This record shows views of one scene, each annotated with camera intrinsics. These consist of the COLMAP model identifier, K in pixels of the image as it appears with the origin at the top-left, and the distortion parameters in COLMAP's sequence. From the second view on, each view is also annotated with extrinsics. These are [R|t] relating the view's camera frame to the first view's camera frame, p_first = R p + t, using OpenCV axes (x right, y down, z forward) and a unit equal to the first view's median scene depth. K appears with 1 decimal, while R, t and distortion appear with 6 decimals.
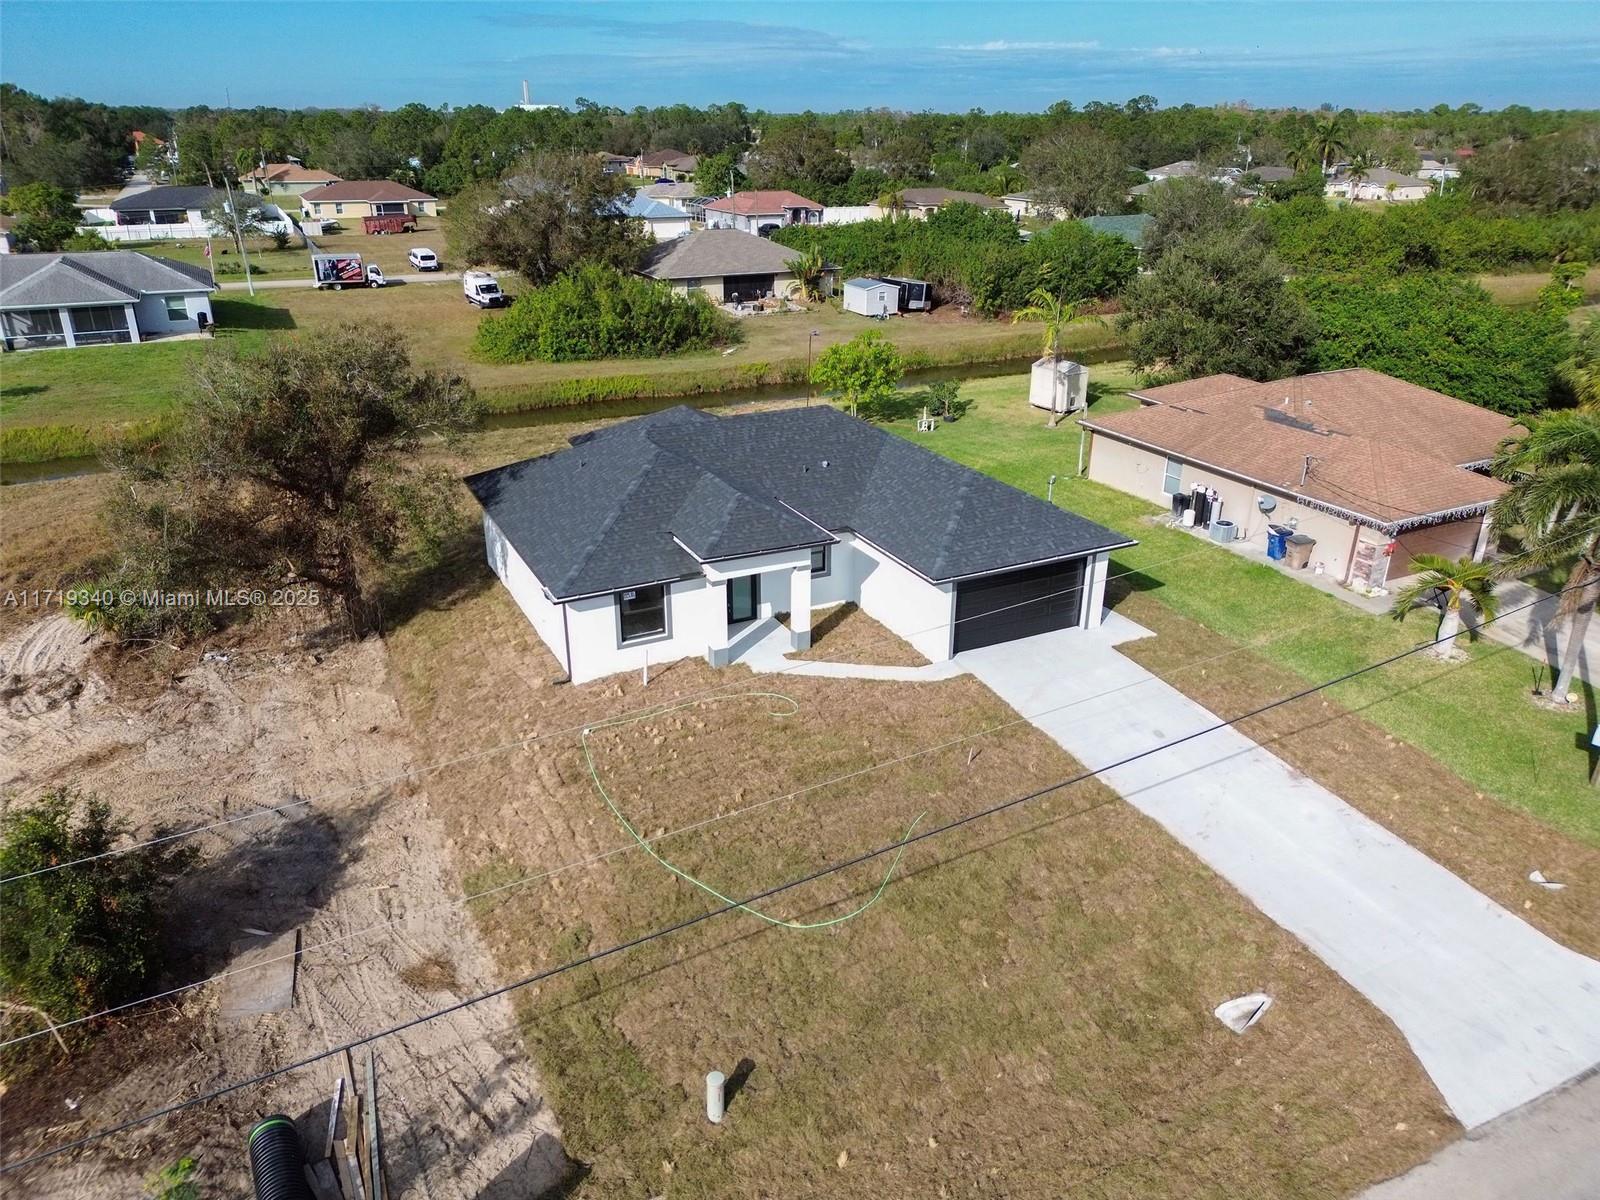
lens RADIAL K [[1114.6, 0, 800.0], [0, 1114.6, 600.0], [0, 0, 1]] dist [0.086665, -0.095368]
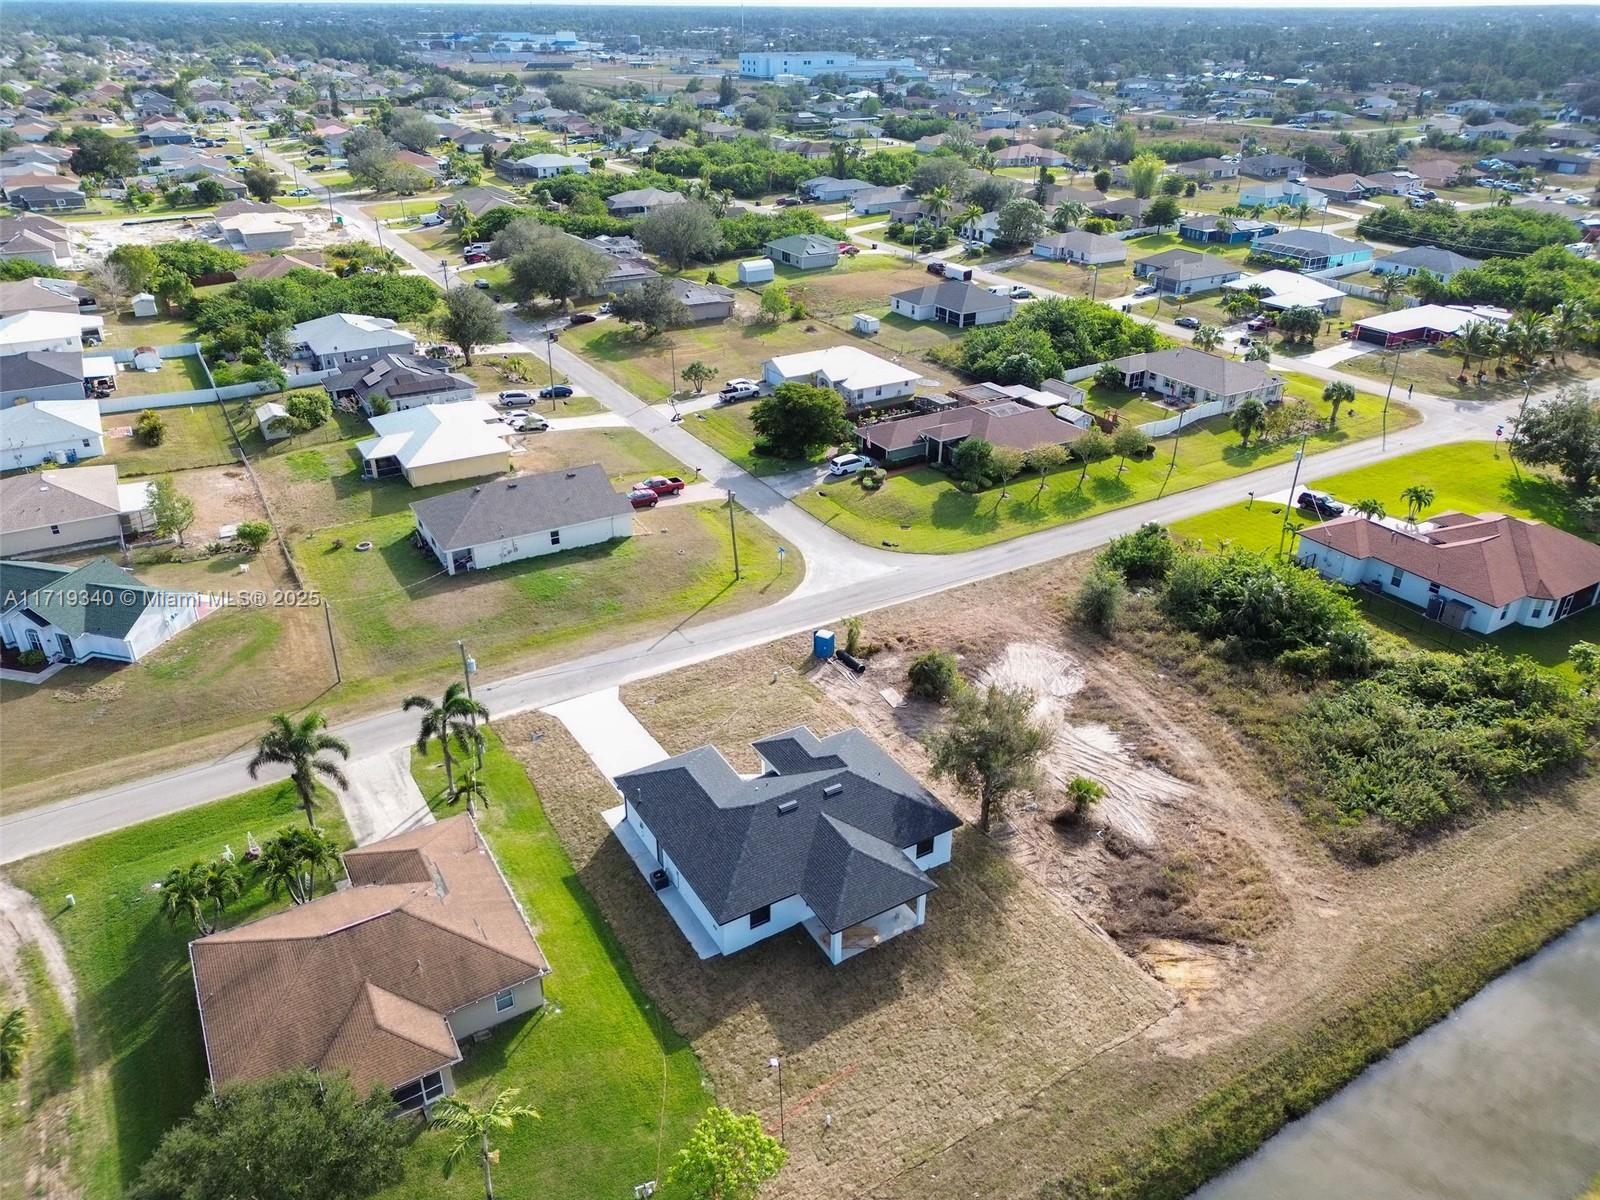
lens RADIAL K [[1114.6, 0, 800.0], [0, 1114.6, 600.0], [0, 0, 1]] dist [0.086665, -0.095368]
pose [[-0.997355, 0.032078, -0.065217, 0.074278], [-0.030746, 0.626855, 0.778529, -2.112626], [0.065855, 0.778475, -0.624211, 2.263549]]
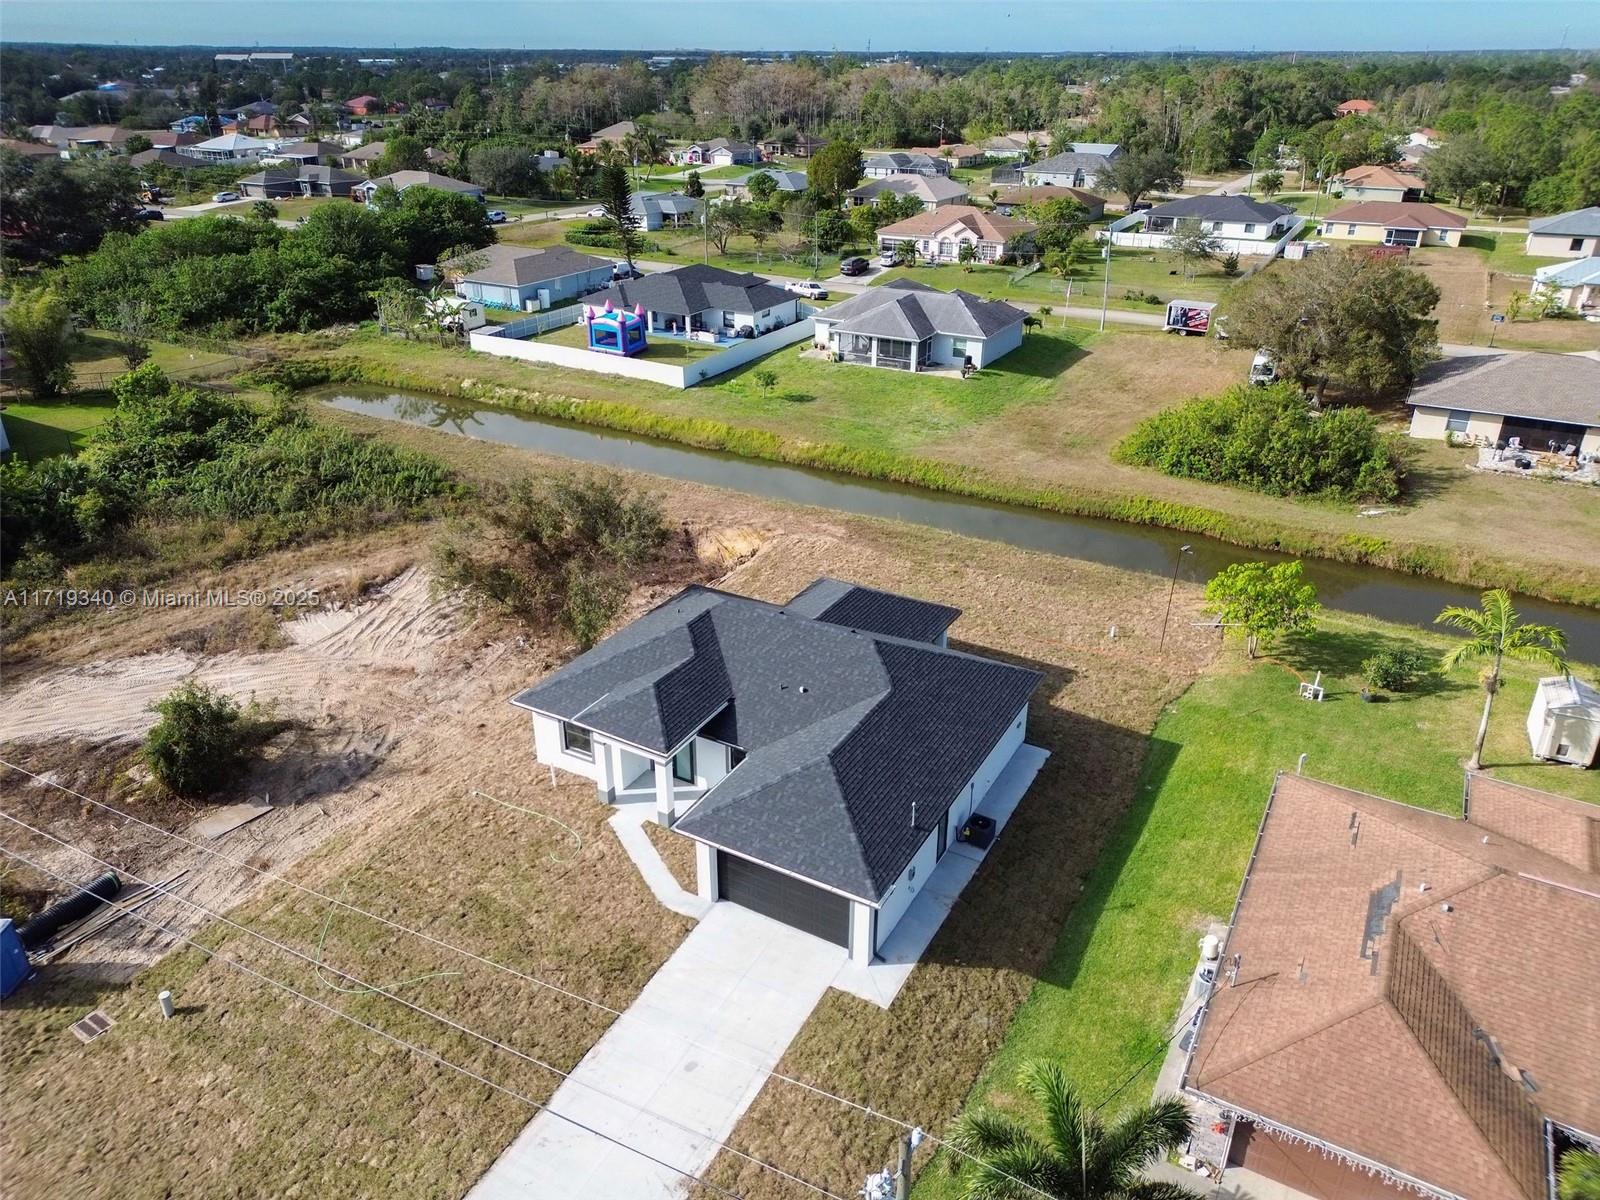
lens RADIAL K [[1114.6, 0, 800.0], [0, 1114.6, 600.0], [0, 0, 1]] dist [0.086665, -0.095368]
pose [[0.557537, 0.363101, -0.746532, 0.948931], [-0.330521, 0.922014, 0.201608, -0.498384], [0.761517, 0.134341, 0.634069, 0.334293]]
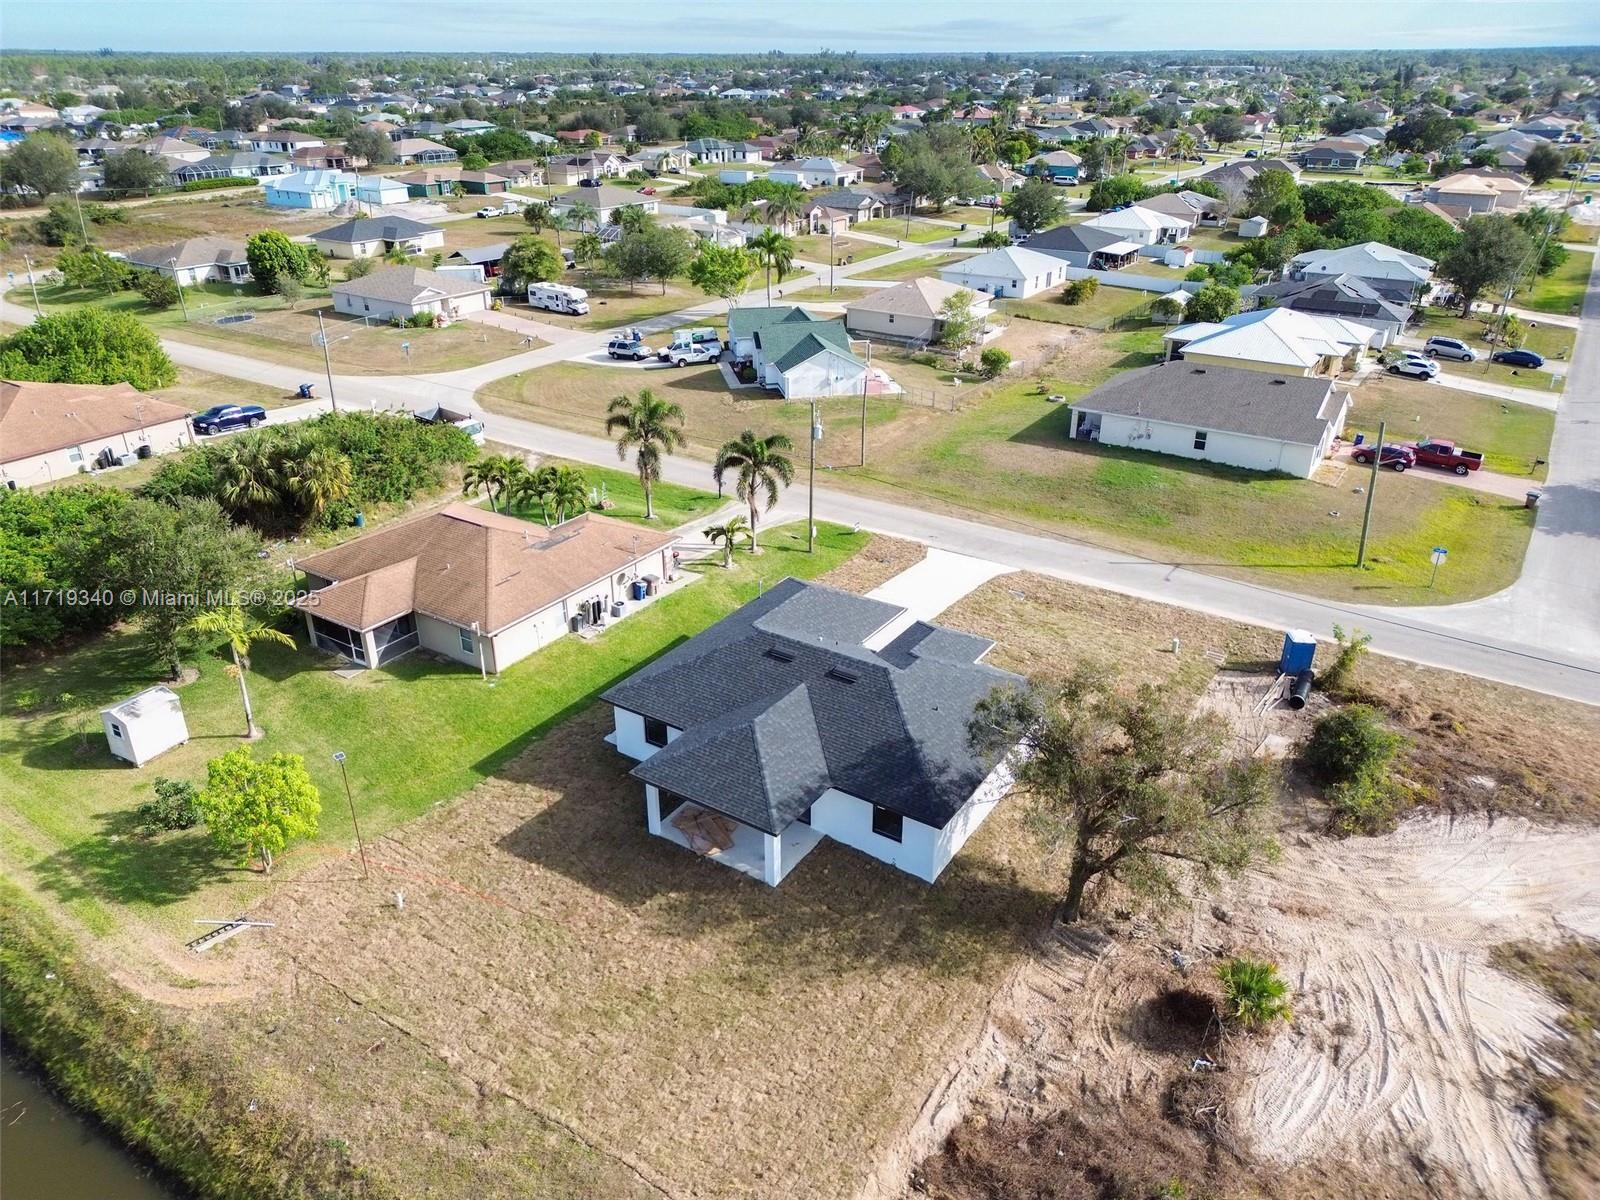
lens RADIAL K [[1114.6, 0, 800.0], [0, 1114.6, 600.0], [0, 0, 1]] dist [0.086665, -0.095368]
pose [[-0.498892, -0.376040, 0.780833, -1.213701], [0.344978, 0.740346, 0.576956, -1.143579], [-0.795045, 0.557209, -0.239627, 1.550074]]
